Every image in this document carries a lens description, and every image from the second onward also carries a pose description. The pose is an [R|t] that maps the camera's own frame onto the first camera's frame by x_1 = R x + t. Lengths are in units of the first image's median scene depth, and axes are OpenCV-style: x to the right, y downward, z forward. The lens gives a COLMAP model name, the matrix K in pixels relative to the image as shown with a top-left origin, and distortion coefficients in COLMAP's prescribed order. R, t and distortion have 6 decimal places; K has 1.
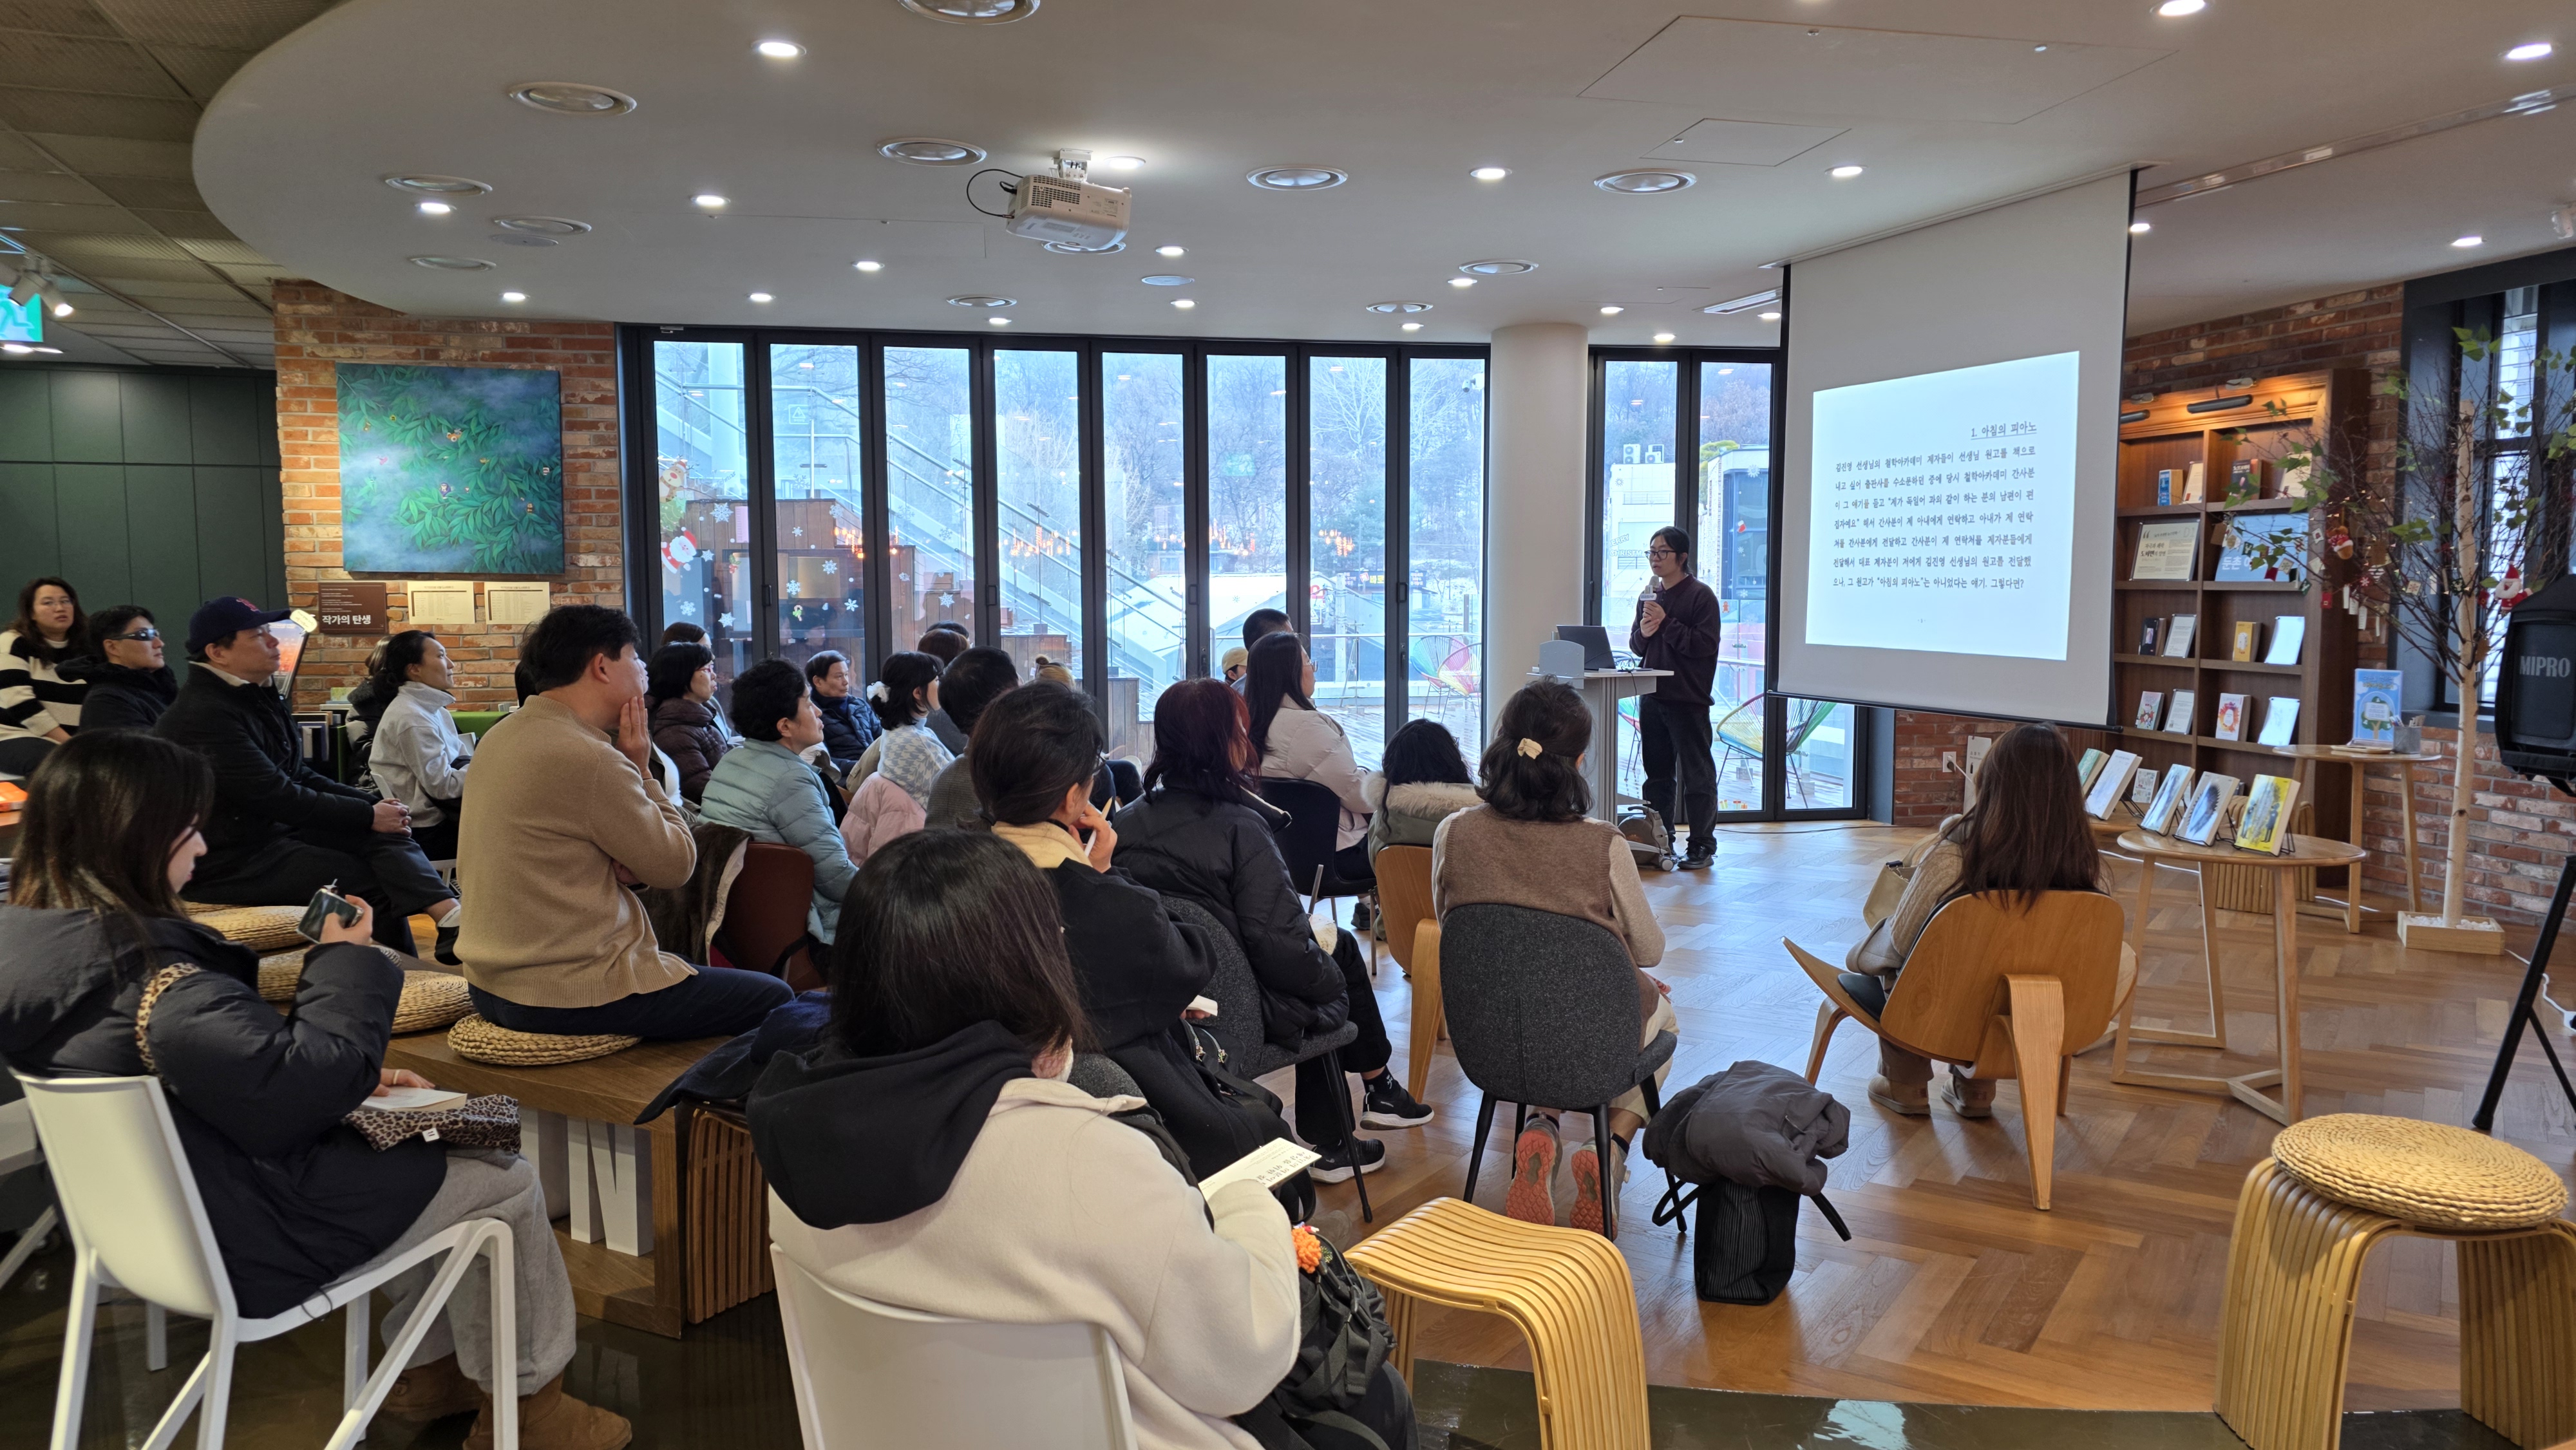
lens RADIAL K [[1745.4, 0, 1282.6], [0, 1745.4, 718.2], [0, 0, 1]] dist [0.073719, -0.061635]
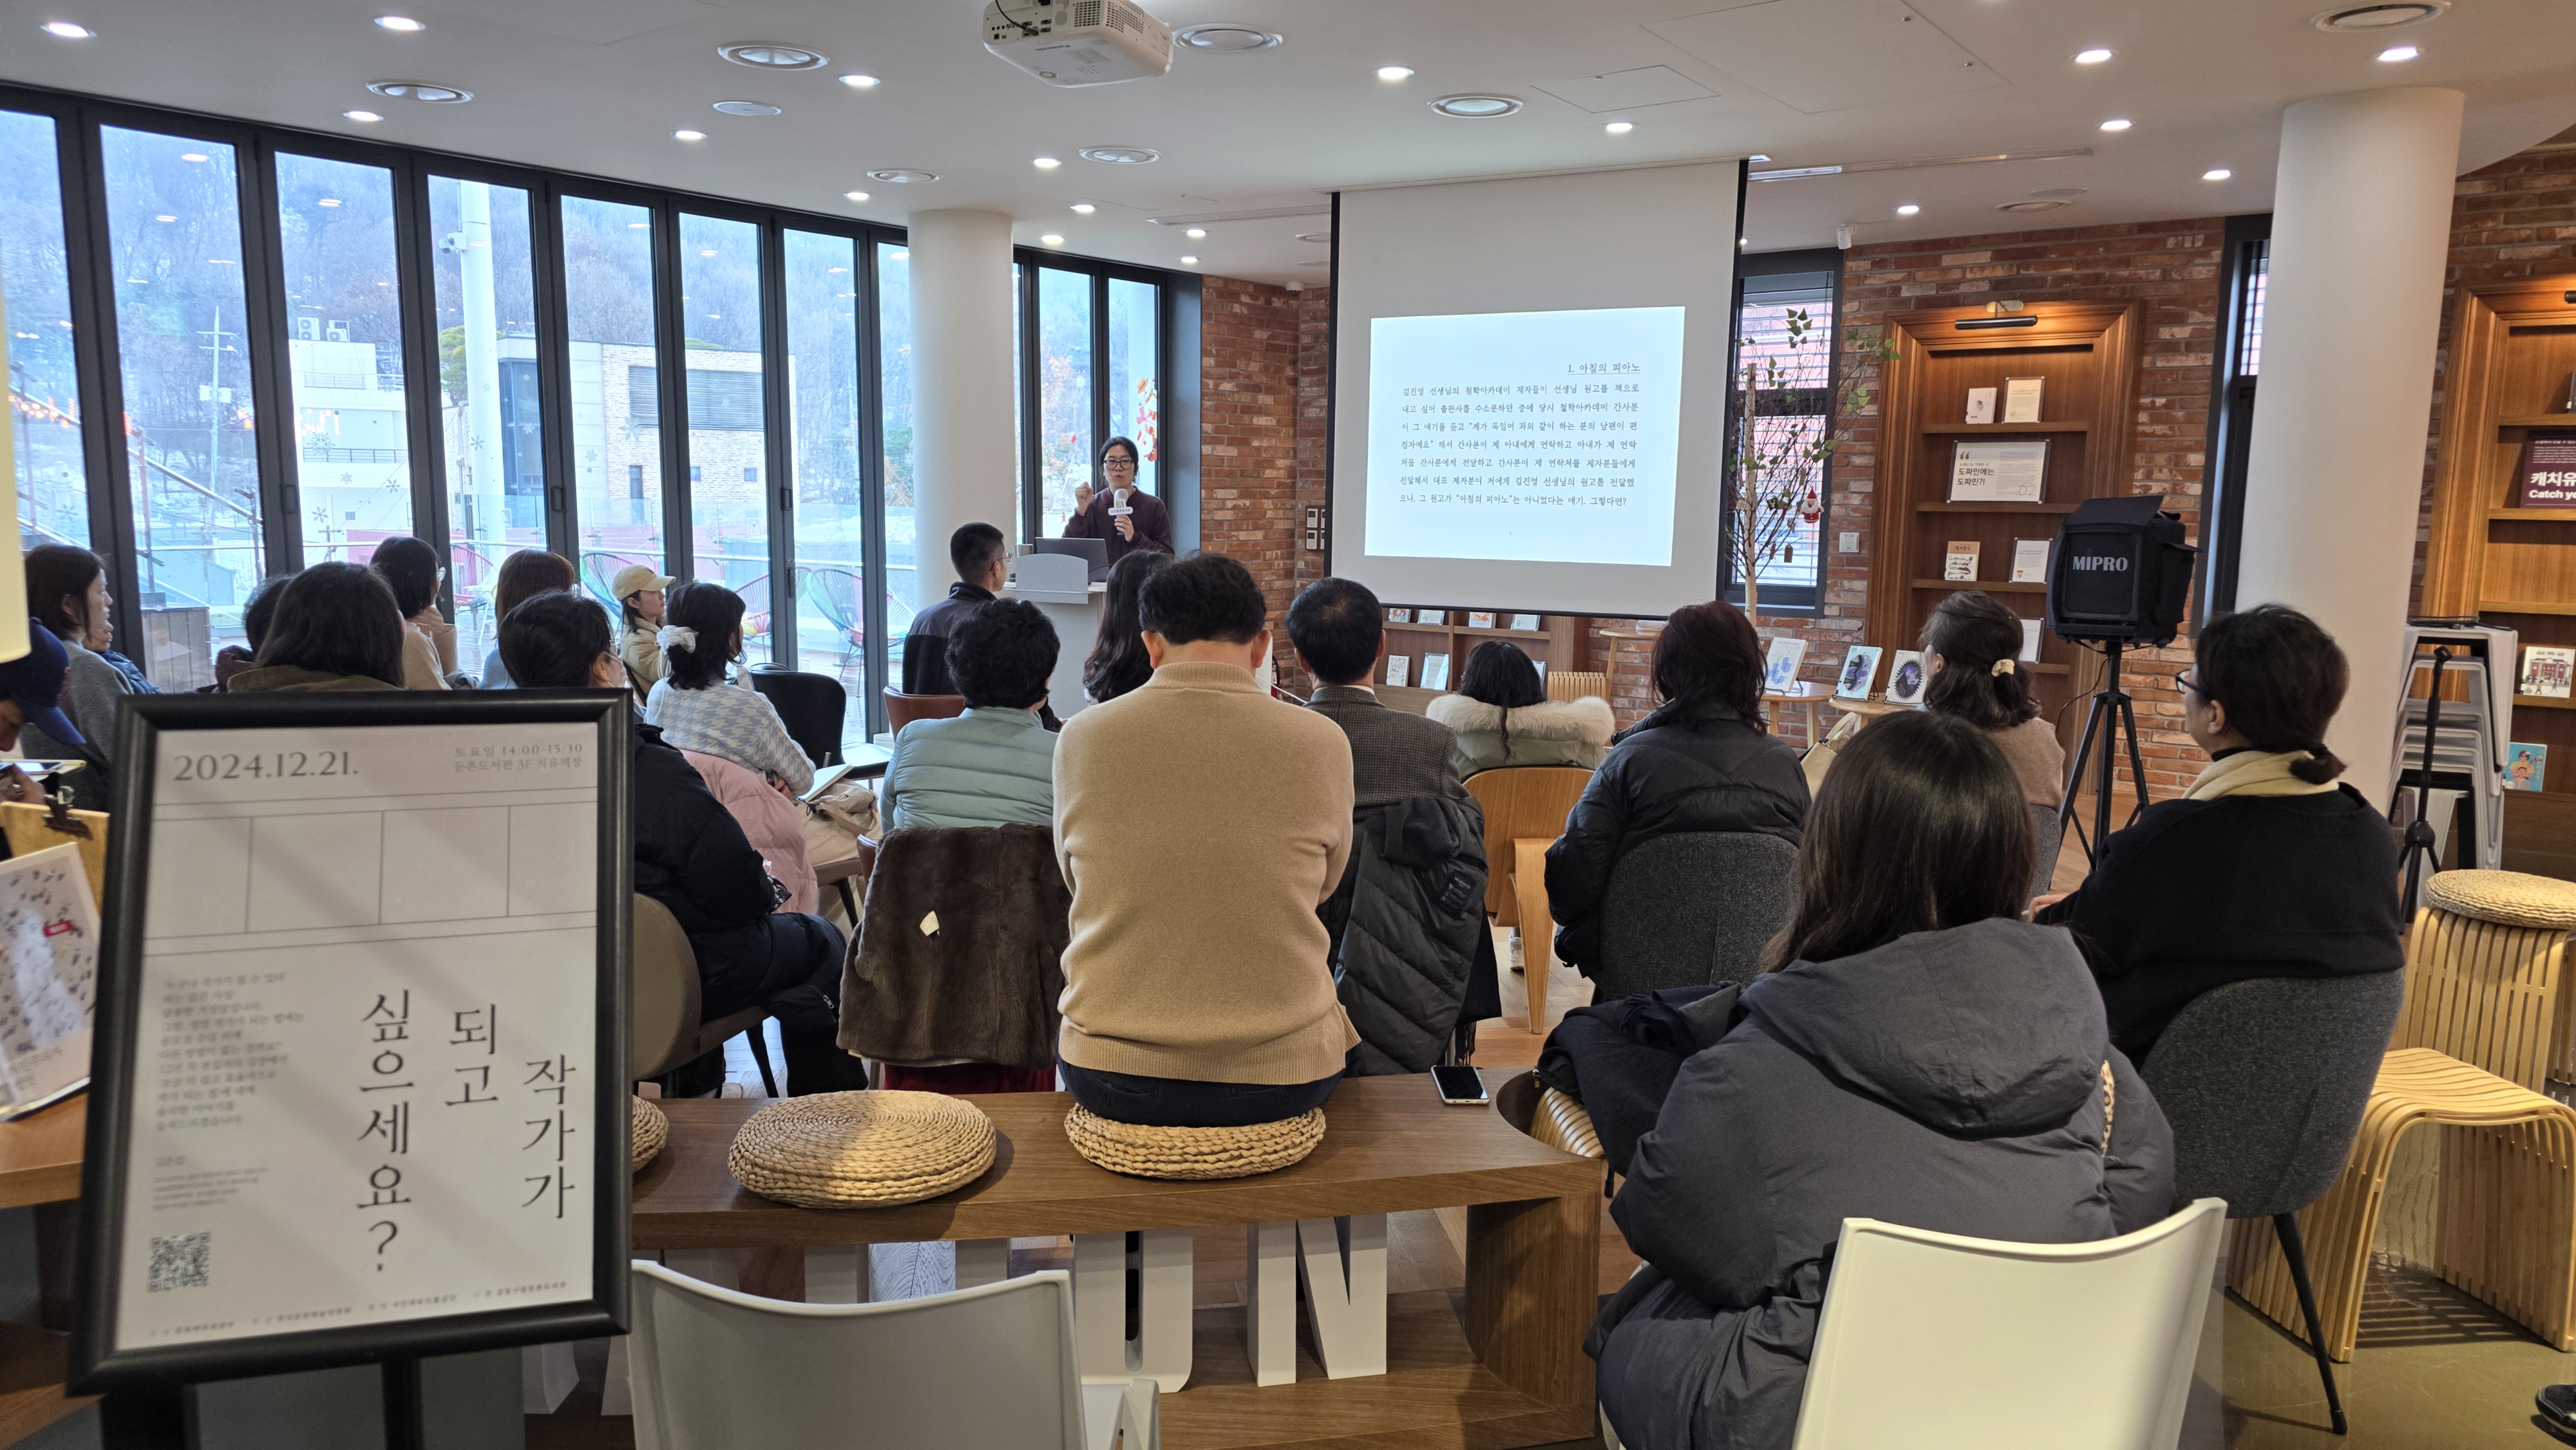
lens RADIAL K [[1745.4, 0, 1289.5], [0, 1745.4, 740.2], [0, 0, 1]] dist [0.073719, -0.061635]
pose [[0.741106, -0.085929, 0.665866, -0.446552], [0.041272, 0.995731, 0.082562, -0.019177], [-0.670118, -0.033706, 0.741489, 0.226116]]
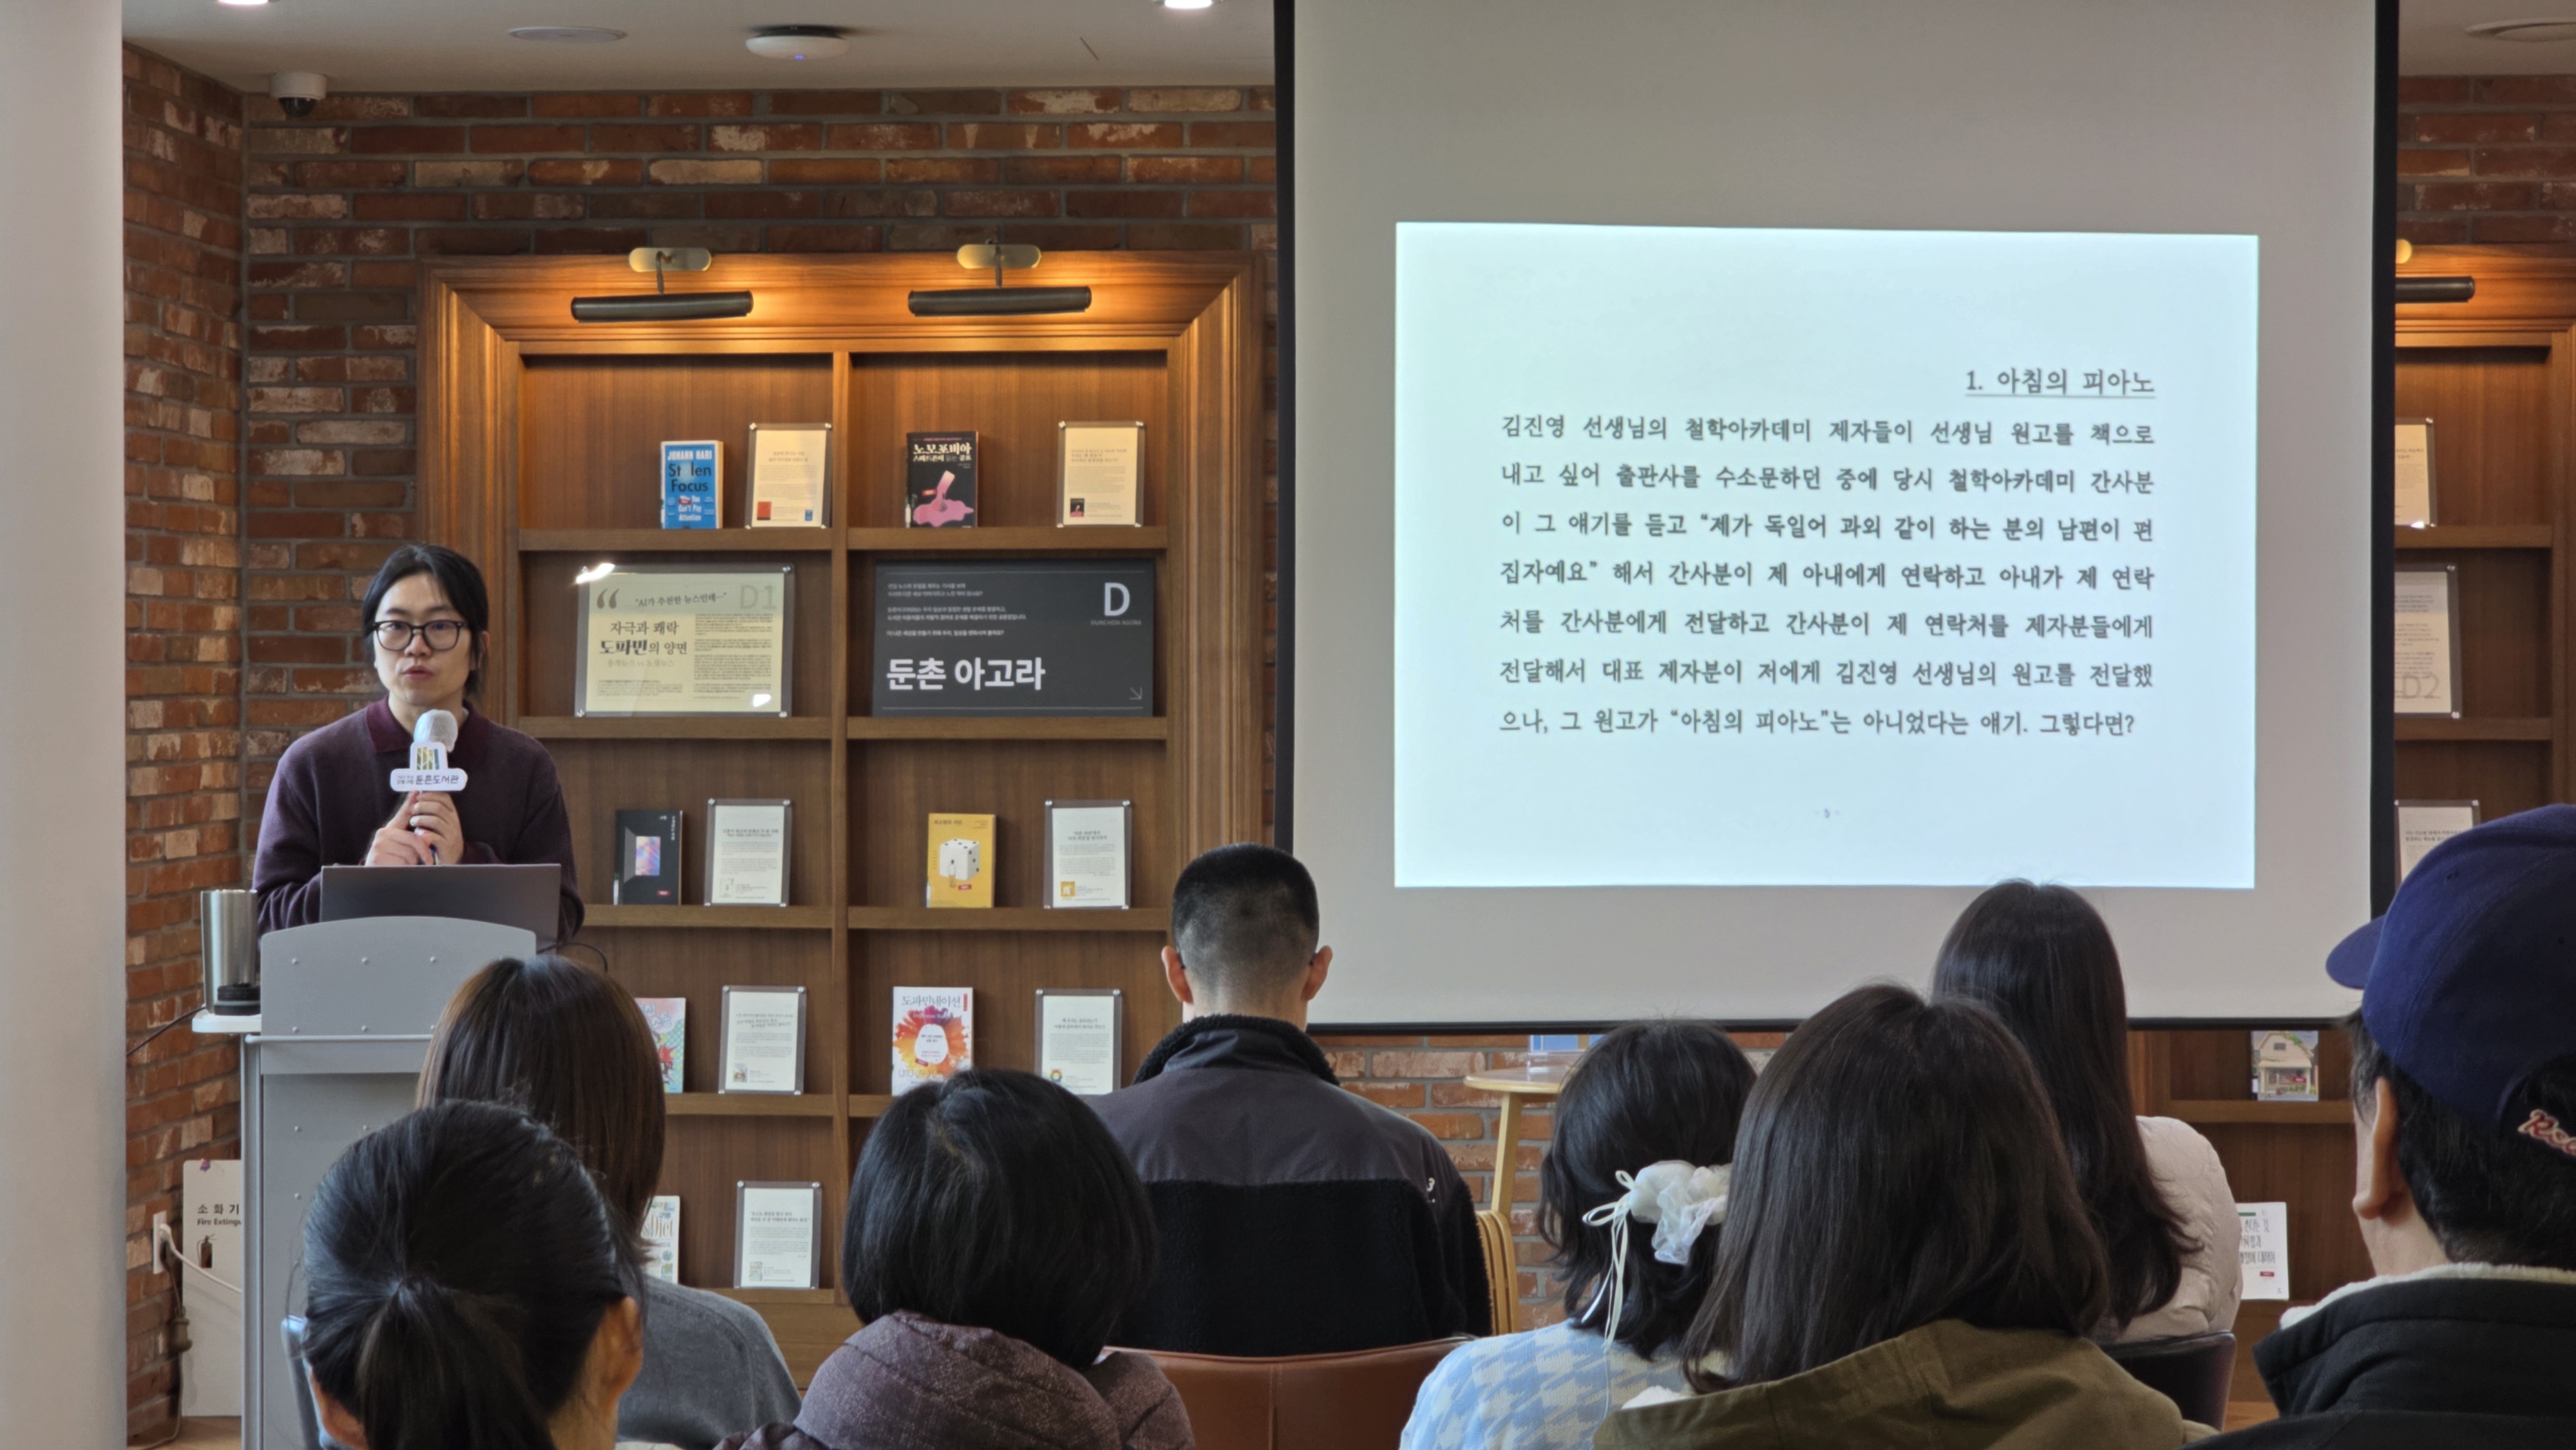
lens RADIAL K [[5373.4, 0, 1265.0], [0, 5373.4, 717.0], [0, 0, 1]] dist [0.067658, 0.000000]
pose [[0.240854, -0.003590, 0.970555, -0.800518], [0.076871, 0.996922, -0.015389, -0.060809], [-0.967512, 0.078314, 0.240389, 0.726202]]
